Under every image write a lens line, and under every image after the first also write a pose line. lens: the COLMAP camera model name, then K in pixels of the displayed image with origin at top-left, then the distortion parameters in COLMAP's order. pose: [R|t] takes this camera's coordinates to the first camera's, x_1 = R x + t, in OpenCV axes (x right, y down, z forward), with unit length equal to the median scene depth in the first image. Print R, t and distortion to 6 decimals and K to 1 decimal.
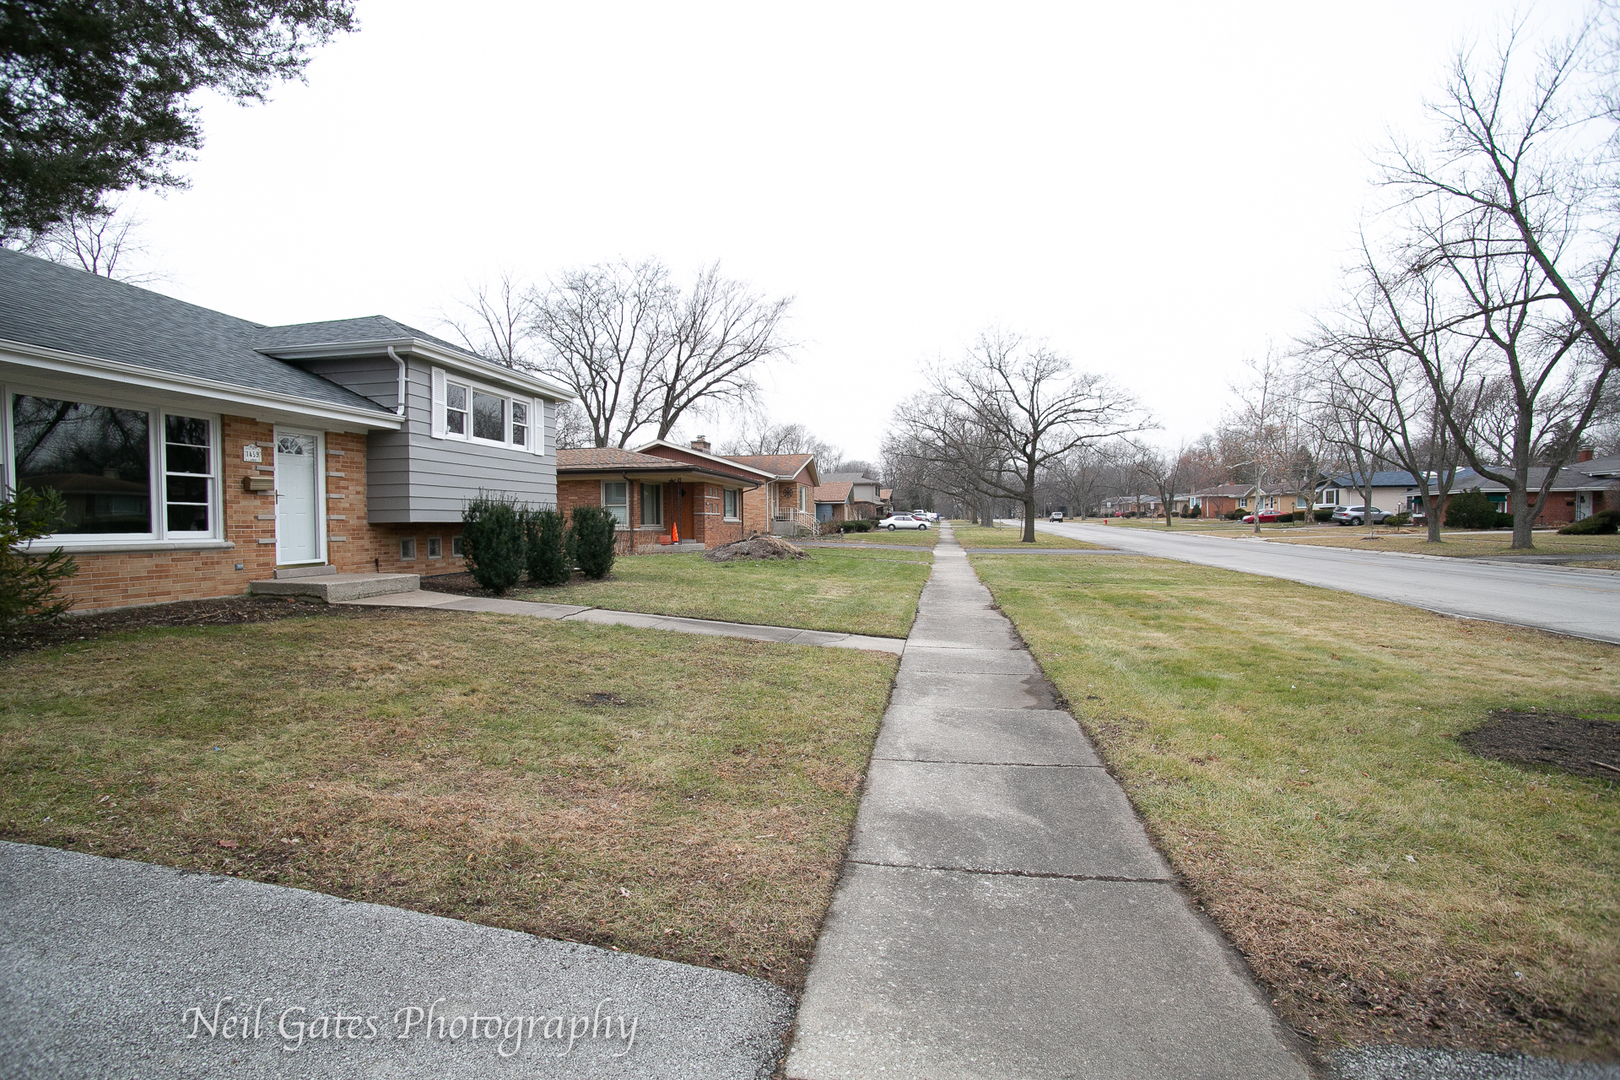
lens RADIAL K [[790.6, 0, 796.7], [0, 790.6, 550.2], [0, 0, 1]] dist [-0.082812, 0.038588]
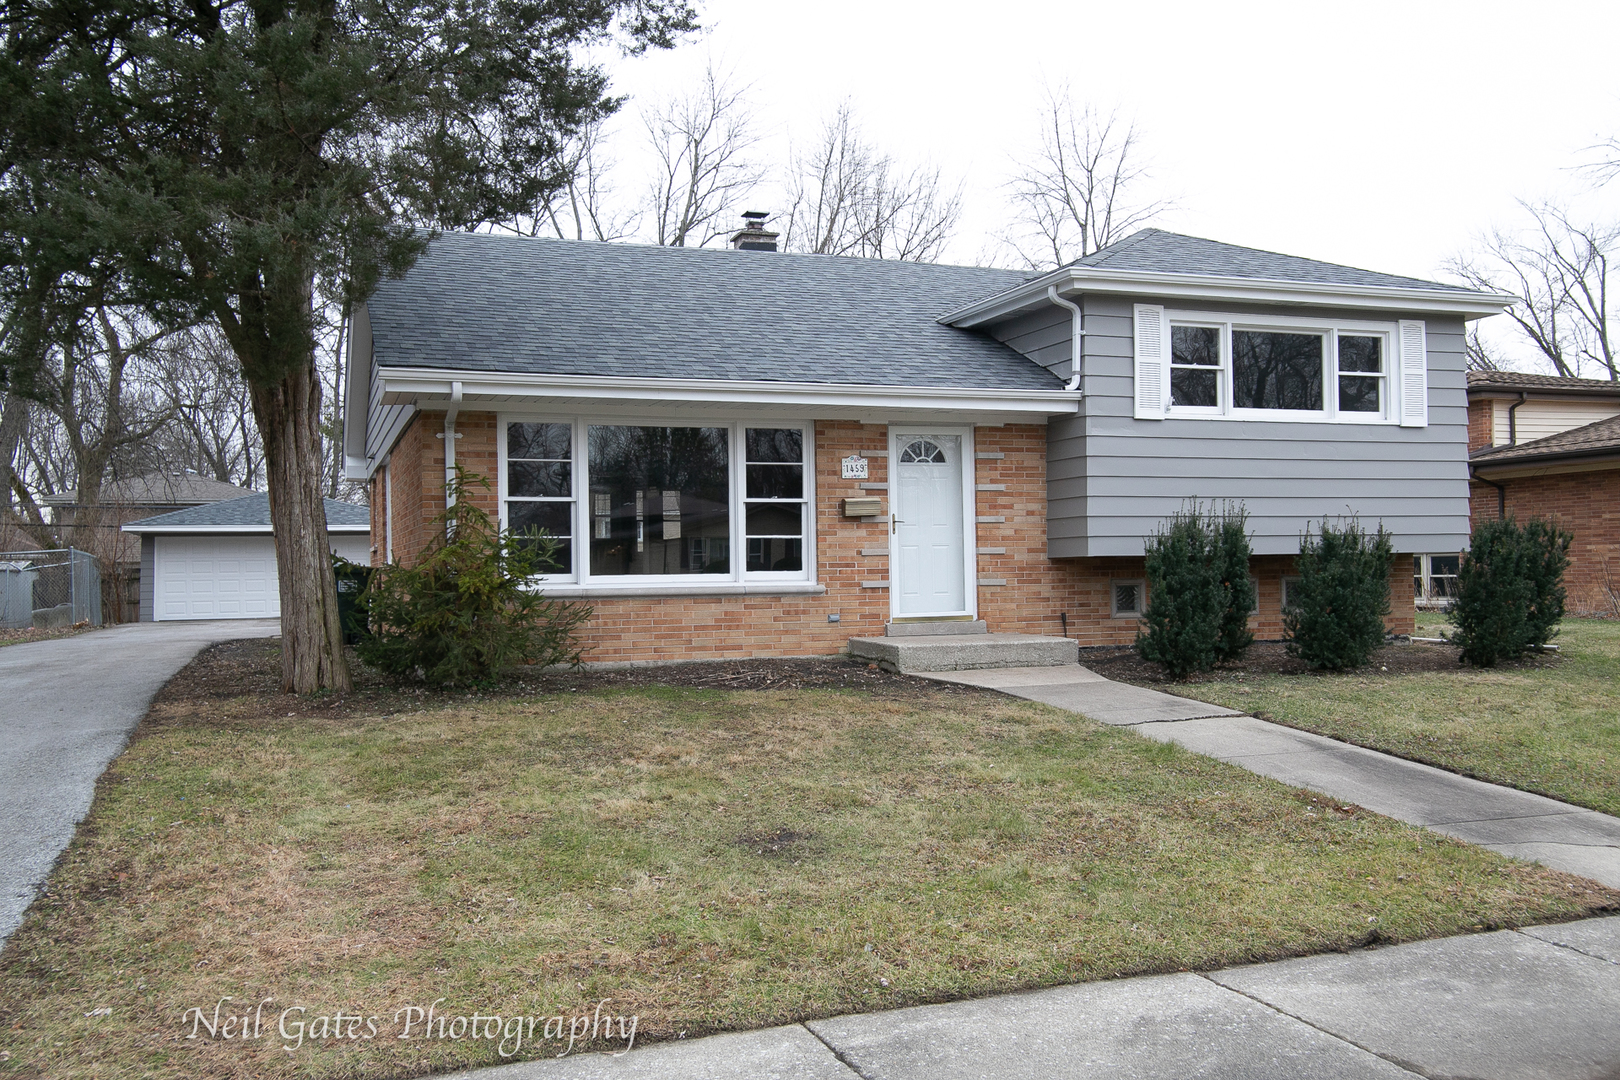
lens RADIAL K [[1406.5, 0, 810.0], [0, 1406.5, 540.0], [0, 0, 1]] dist [0.000669, 0.095345]
pose [[0.503751, -0.018457, -0.863652, 0.537834], [-0.019222, 0.999285, -0.032568, -0.011439], [0.863635, 0.033008, 0.503036, 0.321116]]
